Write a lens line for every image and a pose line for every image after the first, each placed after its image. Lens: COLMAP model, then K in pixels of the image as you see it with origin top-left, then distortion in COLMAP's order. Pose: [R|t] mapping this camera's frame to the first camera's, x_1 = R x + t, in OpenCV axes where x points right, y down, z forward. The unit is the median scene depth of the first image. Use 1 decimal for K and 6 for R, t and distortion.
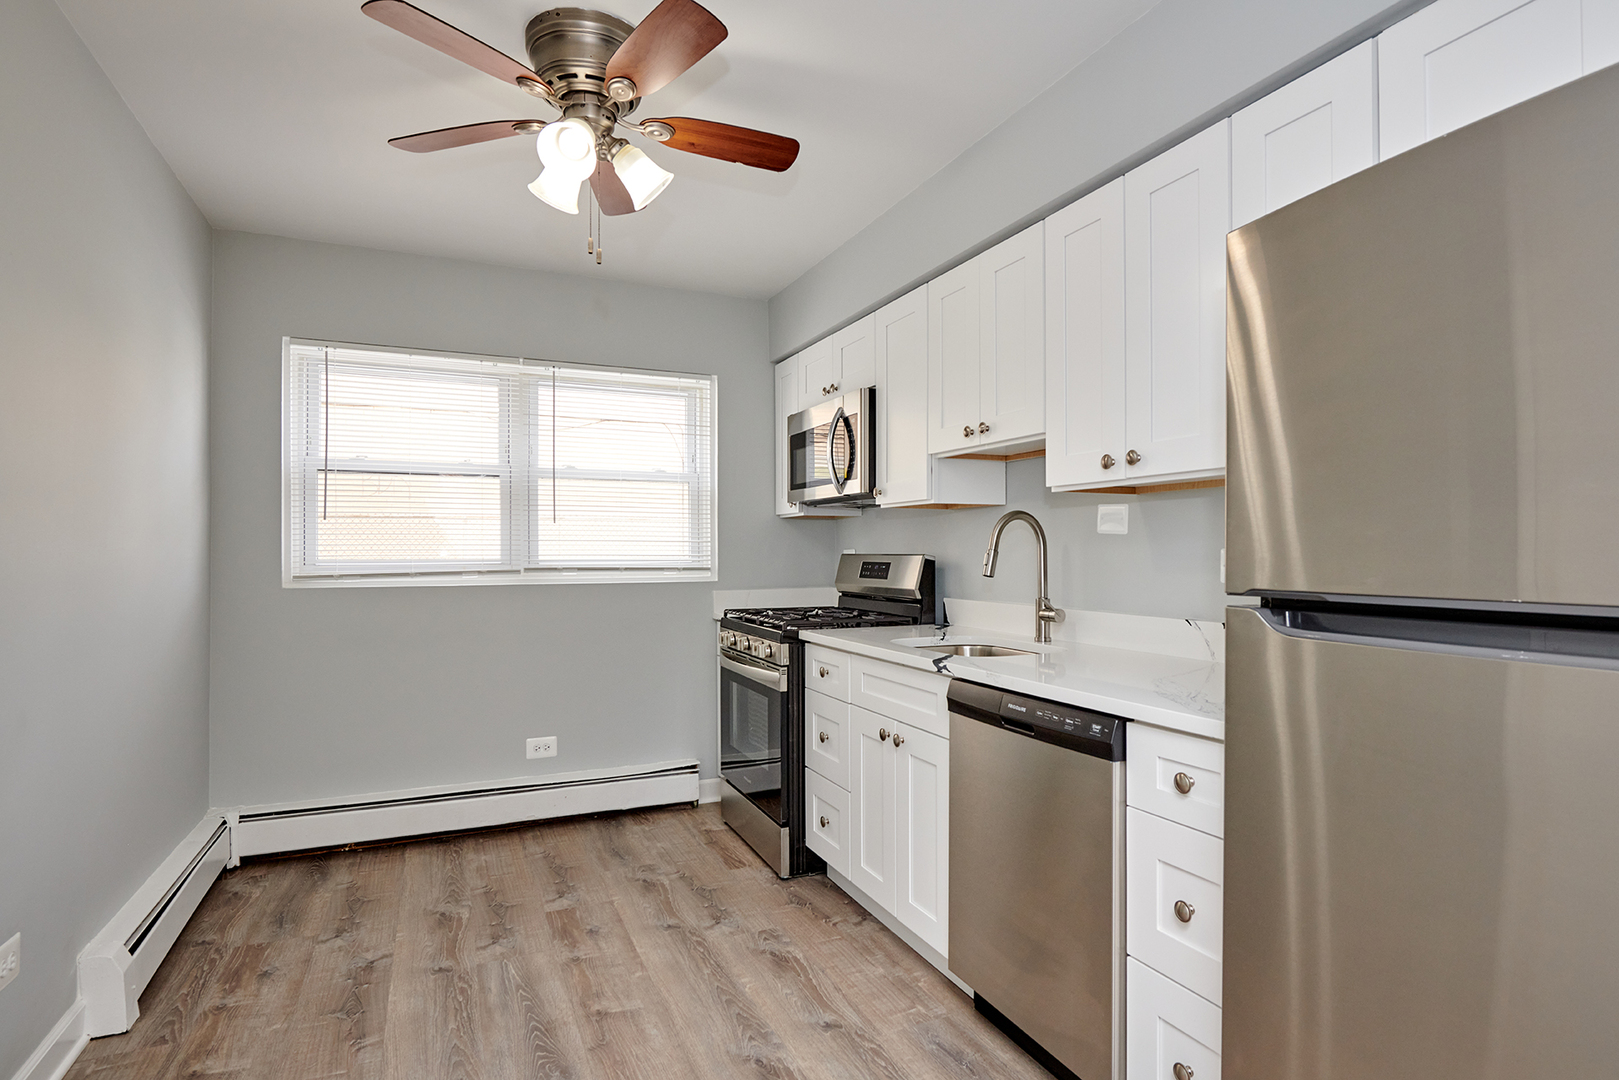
lens RADIAL K [[844.2, 0, 808.5], [0, 844.2, 544.9], [0, 0, 1]] dist [-0.000678, 0.000106]
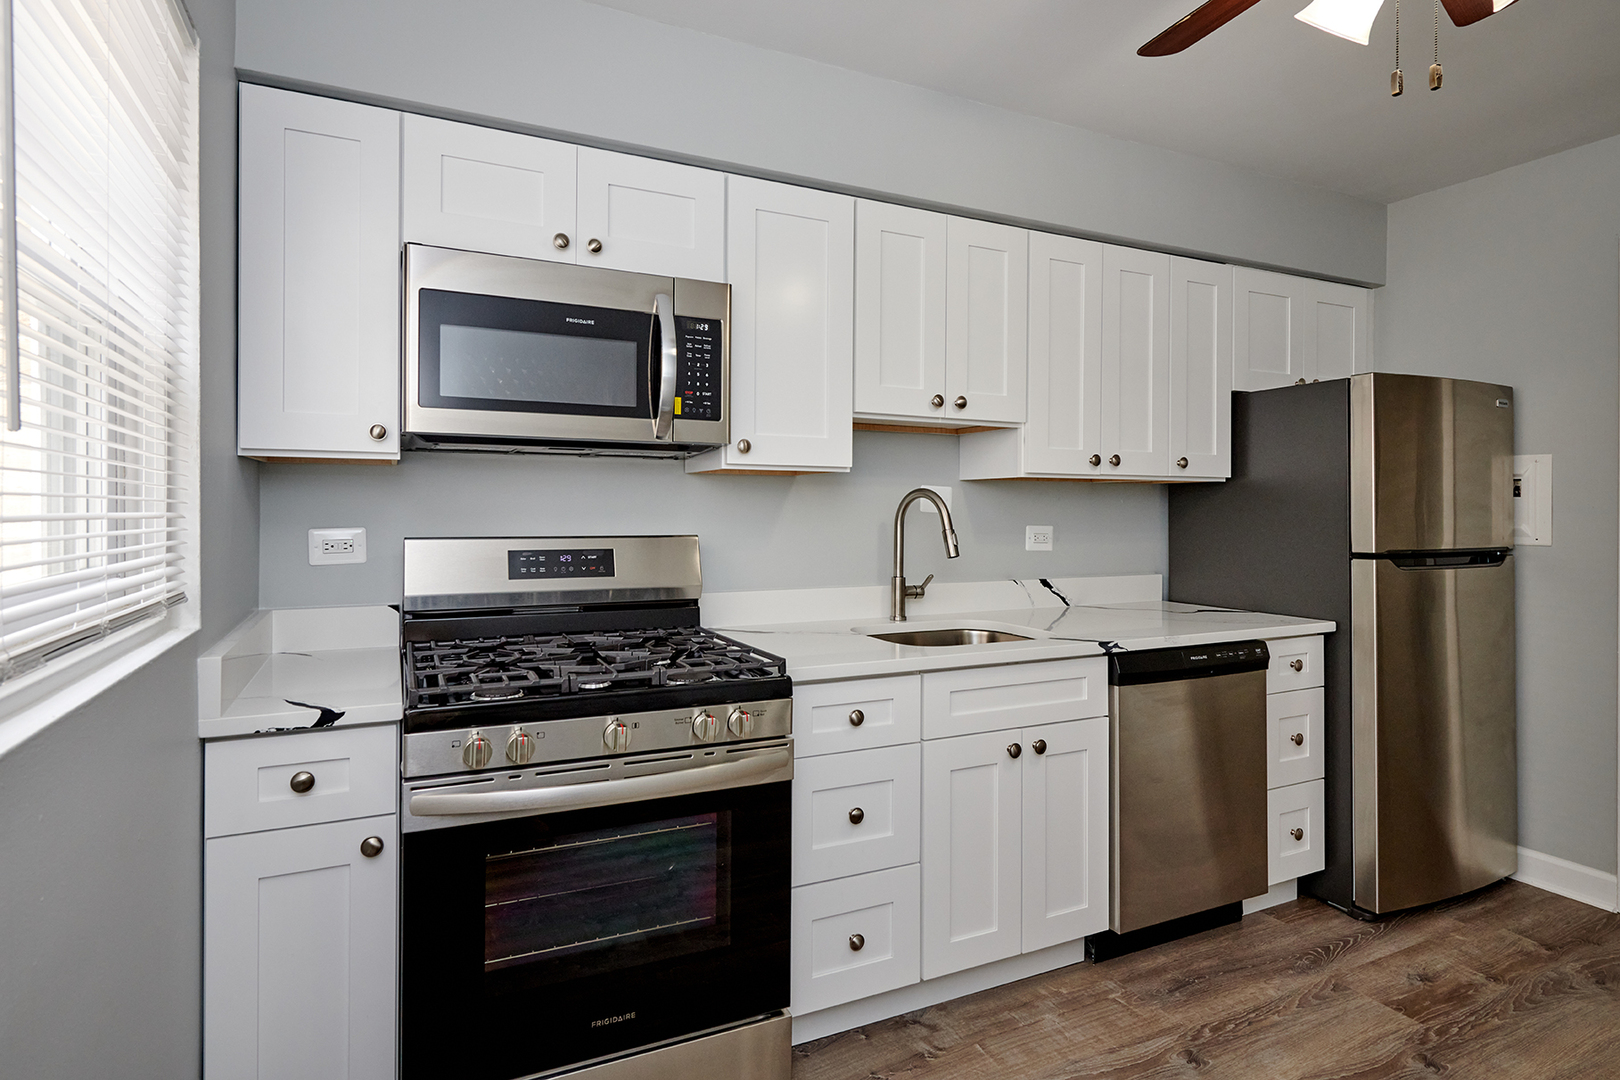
lens RADIAL K [[816.4, 0, 759.2], [0, 816.4, 504.4], [0, 0, 1]] dist [0.004473, -0.000044]
pose [[-0.004256, 0.006426, 0.999970, -0.789103], [-0.011302, 0.999915, -0.006474, -0.015774], [-0.999927, -0.011329, -0.004183, 1.357189]]
